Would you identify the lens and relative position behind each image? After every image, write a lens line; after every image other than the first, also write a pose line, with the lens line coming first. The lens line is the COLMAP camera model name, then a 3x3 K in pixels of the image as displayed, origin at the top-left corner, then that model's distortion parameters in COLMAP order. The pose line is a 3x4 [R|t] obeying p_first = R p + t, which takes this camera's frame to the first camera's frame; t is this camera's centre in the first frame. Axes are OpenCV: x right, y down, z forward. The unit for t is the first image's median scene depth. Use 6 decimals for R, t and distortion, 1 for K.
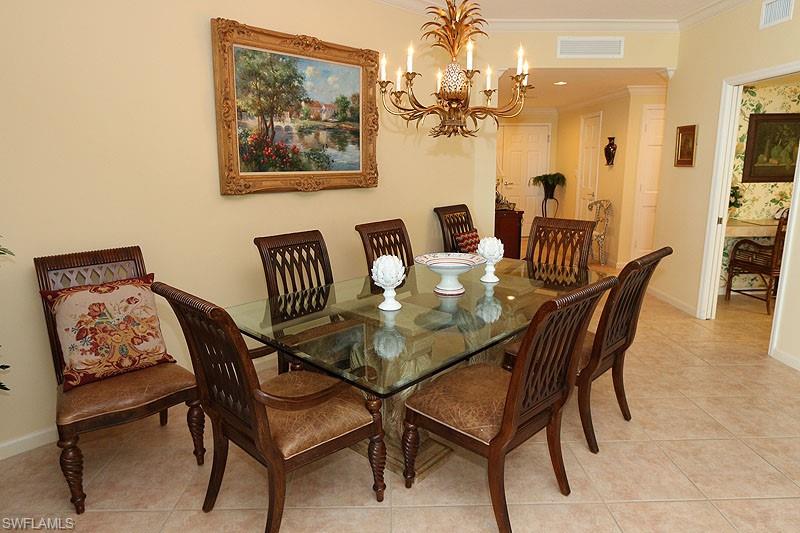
lens RADIAL K [[510.0, 0, 400.0], [0, 510.0, 266.5], [0, 0, 1]] dist [-0.003614, -0.000659]
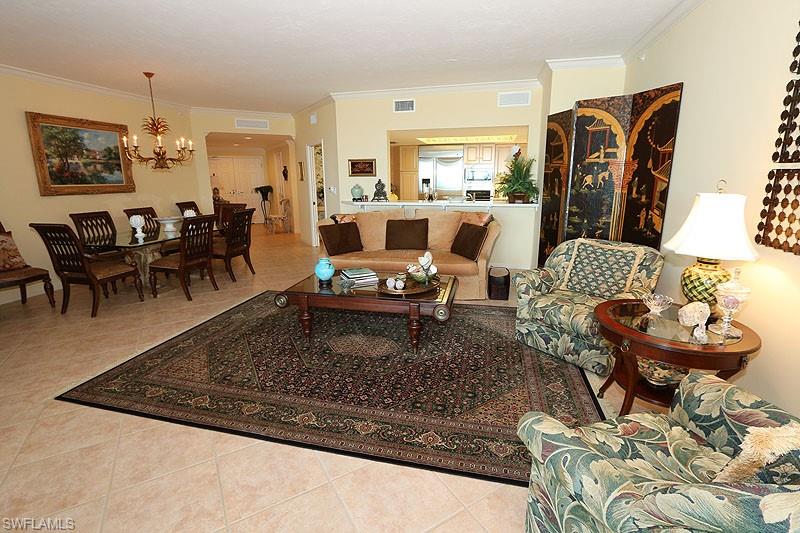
lens RADIAL K [[369.5, 0, 398.5], [0, 369.5, 261.2], [0, 0, 1]] dist [-0.011746, 0.000032]
pose [[0.866114, -0.112551, 0.487010, 0.135751], [0.105167, 0.993543, 0.042581, 0.188716], [-0.488657, 0.014338, 0.872358, -0.886438]]
